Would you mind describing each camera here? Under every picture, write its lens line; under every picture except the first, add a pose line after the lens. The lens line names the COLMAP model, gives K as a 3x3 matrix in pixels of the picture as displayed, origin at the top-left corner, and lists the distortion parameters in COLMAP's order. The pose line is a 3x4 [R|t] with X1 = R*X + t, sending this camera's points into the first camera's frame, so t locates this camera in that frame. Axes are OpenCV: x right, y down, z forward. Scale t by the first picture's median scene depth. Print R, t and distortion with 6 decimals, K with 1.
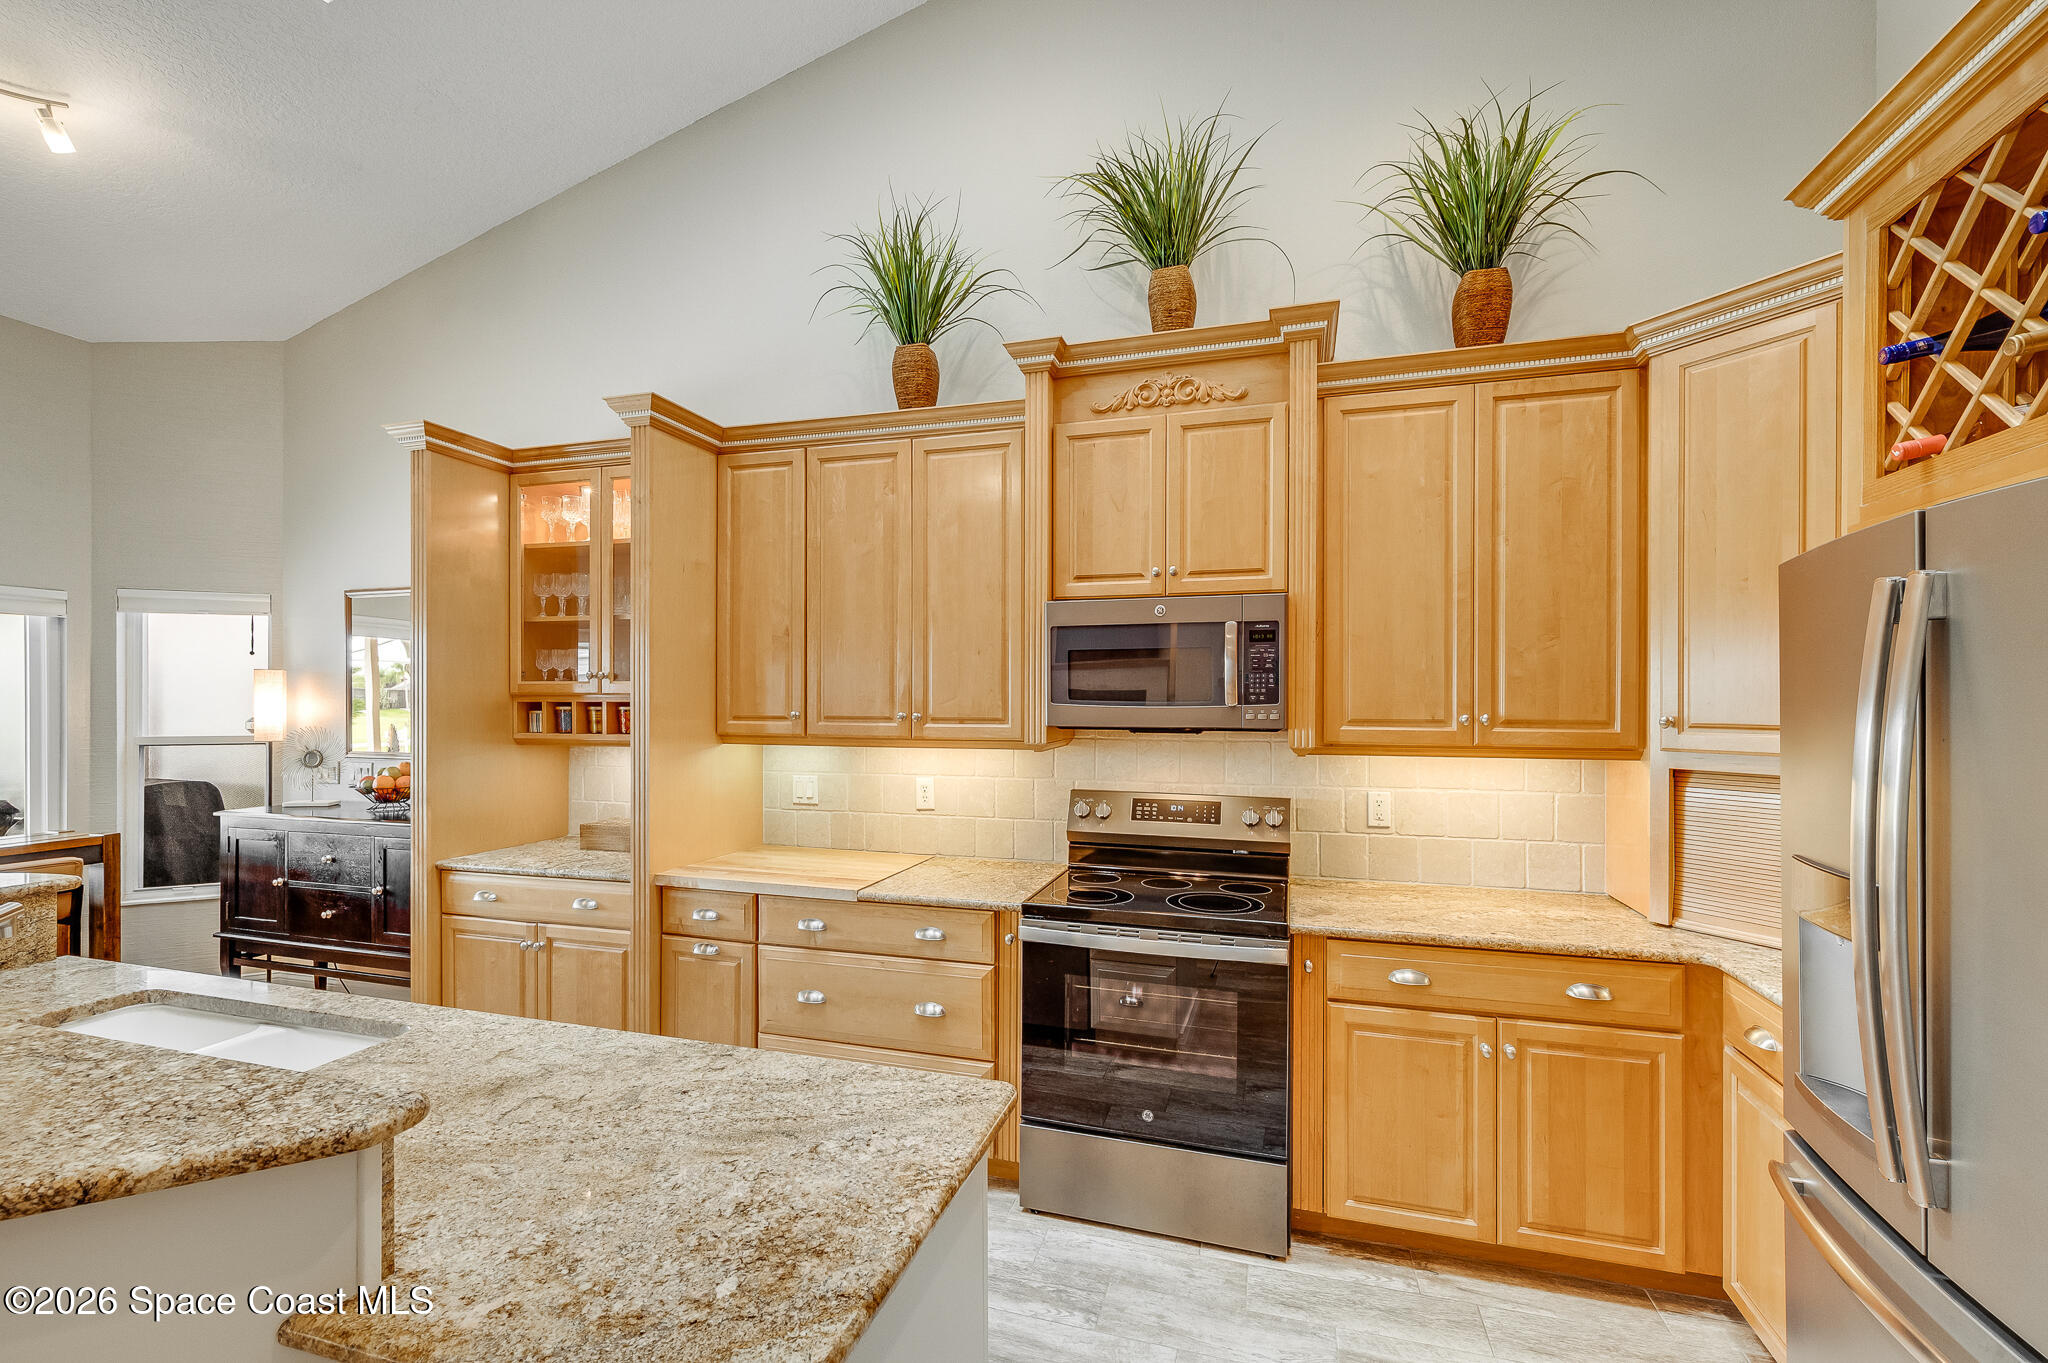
lens RADIAL K [[884.2, 0, 1024.5], [0, 884.2, 700.9], [0, 0, 1]] dist [0.004393, 0.000240]
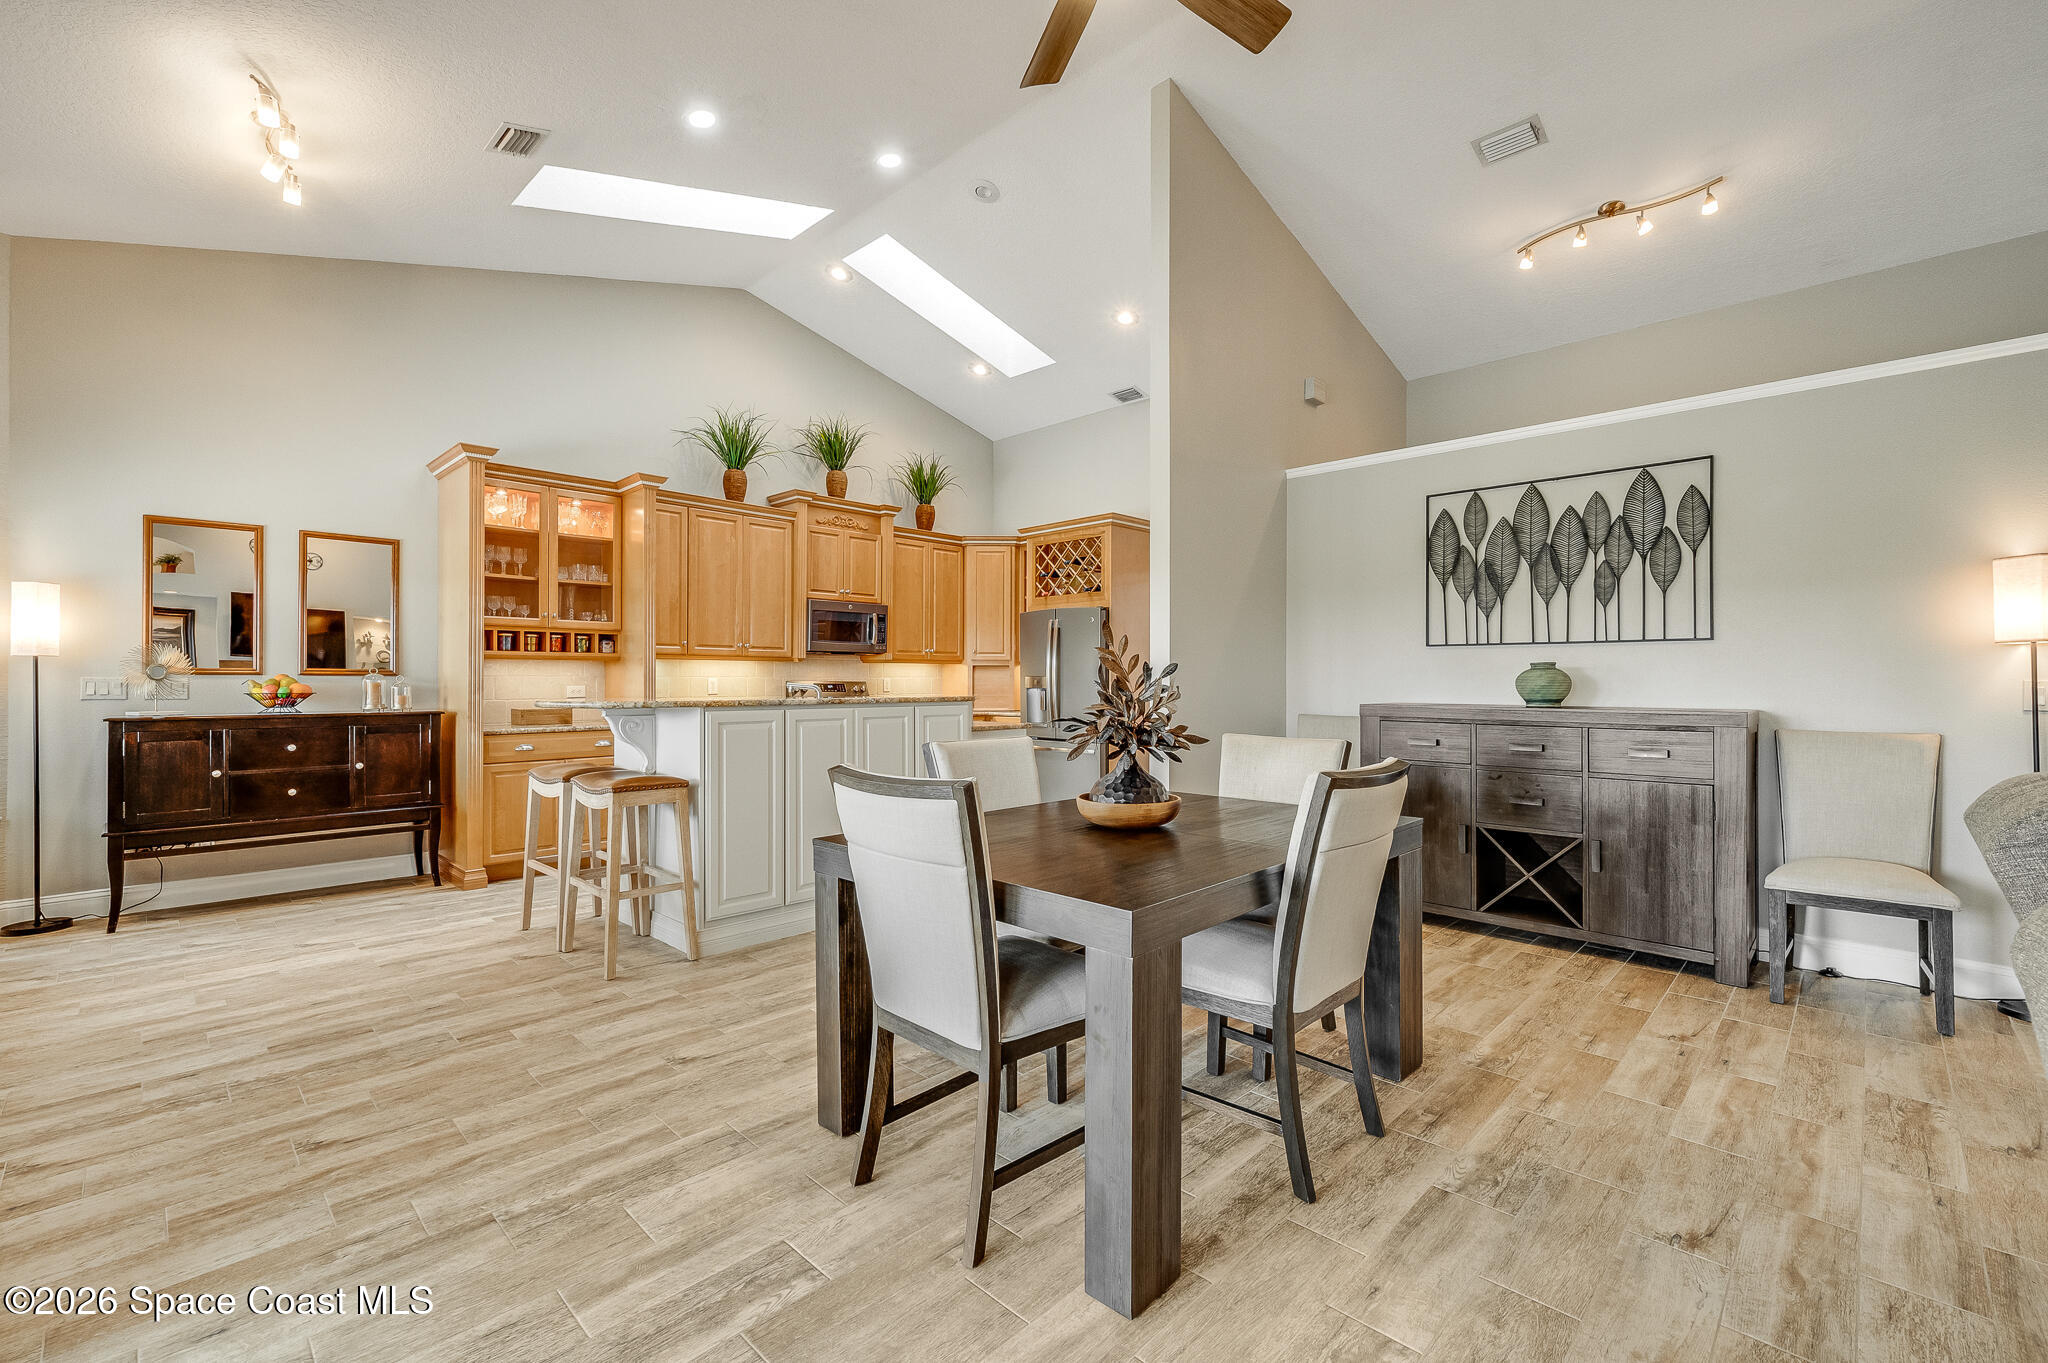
lens RADIAL K [[865.7, 0, 1017.5], [0, 865.7, 676.4], [0, 0, 1]] dist [0.002615, 0.000181]
pose [[0.459675, 0.001931, 0.888085, -1.714113], [-0.003701, 0.999993, -0.000259, 0.092127], [-0.888080, -0.003167, 0.459679, -0.566175]]
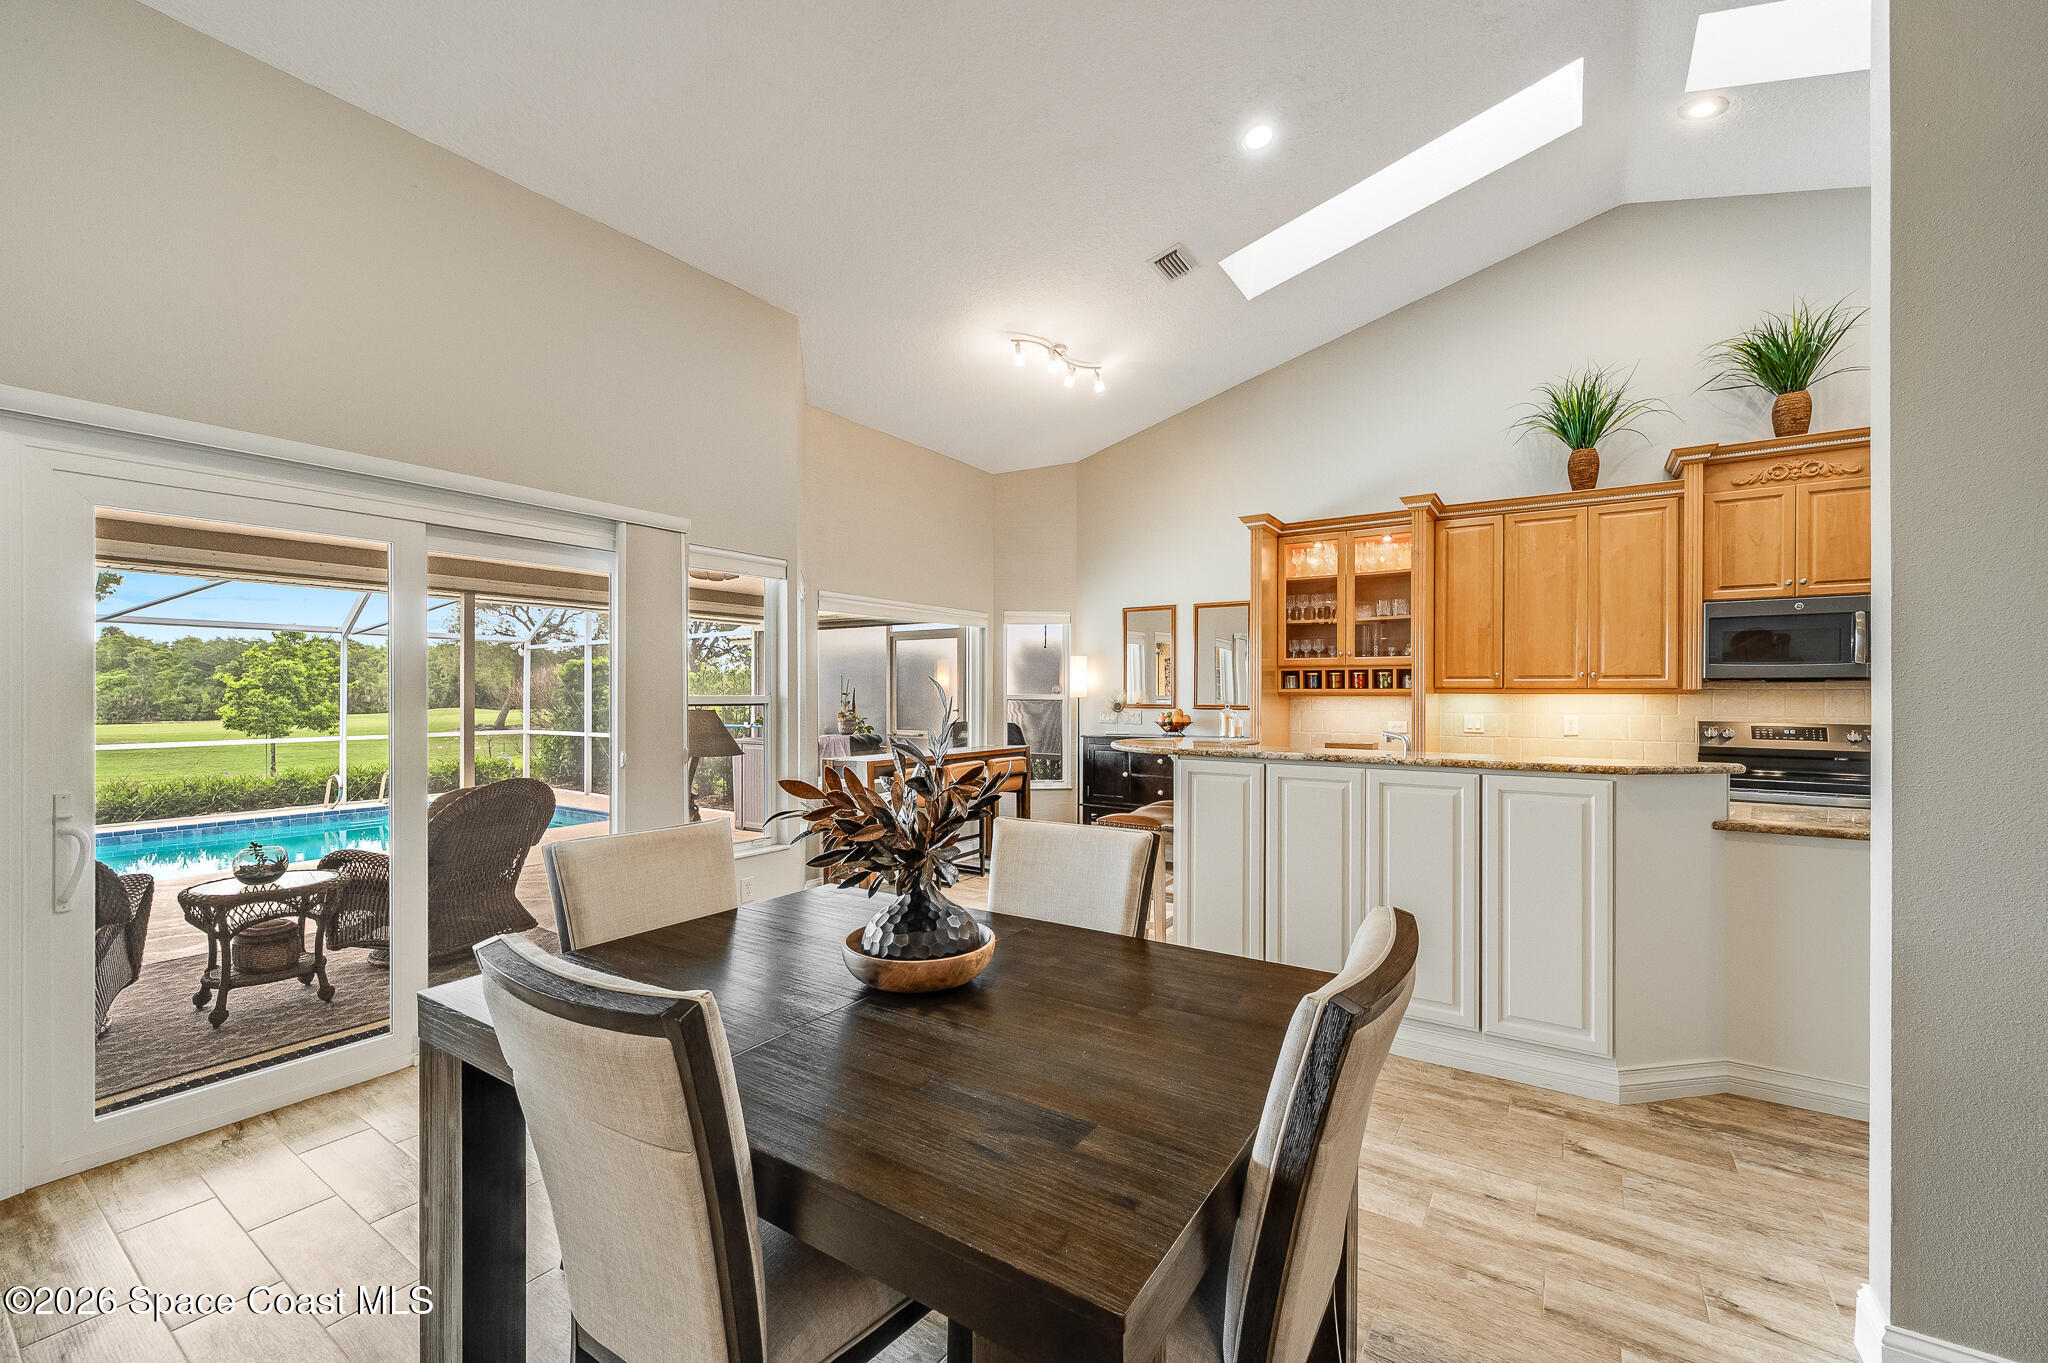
lens RADIAL K [[810.0, 0, 1026.6], [0, 810.0, 687.3], [0, 0, 1]] dist [0.000025, -0.000579]
pose [[0.959611, -0.000441, -0.281330, -0.720529], [-0.002737, 0.999937, -0.010903, 0.061510], [0.281317, 0.011233, 0.959549, -0.758056]]
